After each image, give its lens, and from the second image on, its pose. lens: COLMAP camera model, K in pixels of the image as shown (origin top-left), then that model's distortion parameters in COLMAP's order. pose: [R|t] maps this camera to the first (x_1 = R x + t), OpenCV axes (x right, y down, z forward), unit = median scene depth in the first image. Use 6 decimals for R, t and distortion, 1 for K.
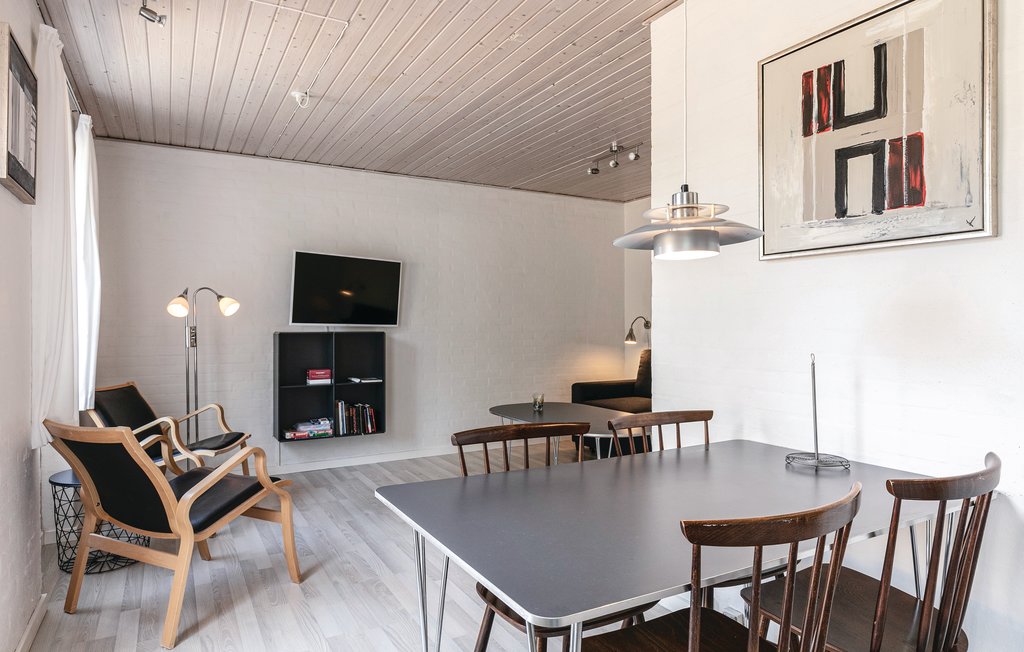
lens RADIAL K [[621.3, 0, 512.0], [0, 621.3, 326.0], [0, 0, 1]] dist [-0.000551, -0.000125]
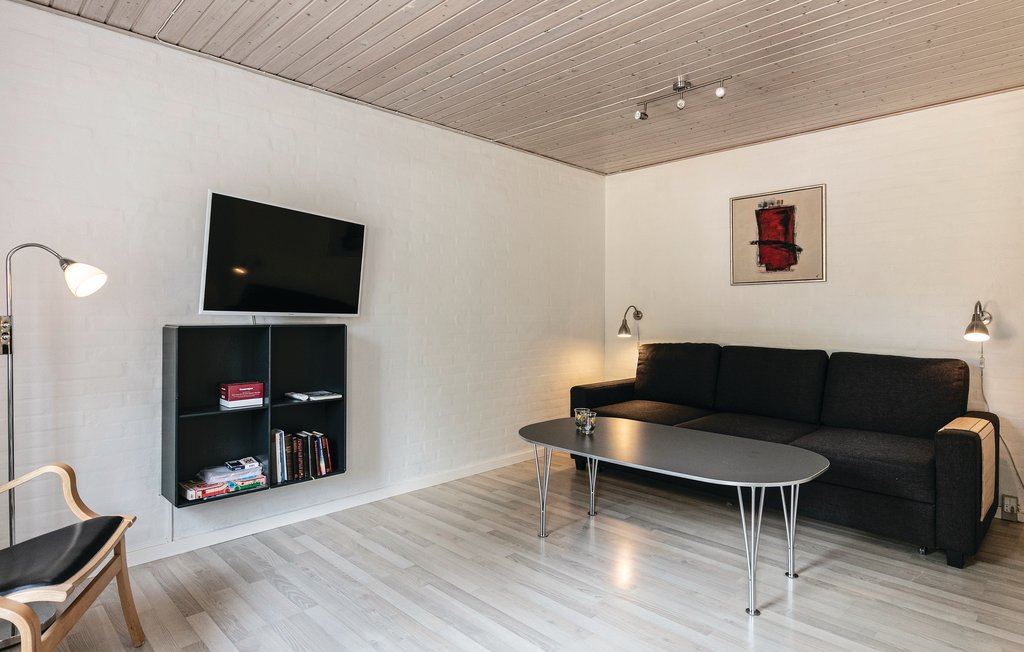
lens RADIAL K [[549.0, 0, 515.3], [0, 549.0, 312.1], [0, 0, 1]] dist [-0.000415, 0.000182]
pose [[0.958833, 0.005376, 0.283921, -0.202064], [-0.003556, 0.999970, -0.006927, -0.000573], [-0.283949, 0.005632, 0.958823, 0.376767]]
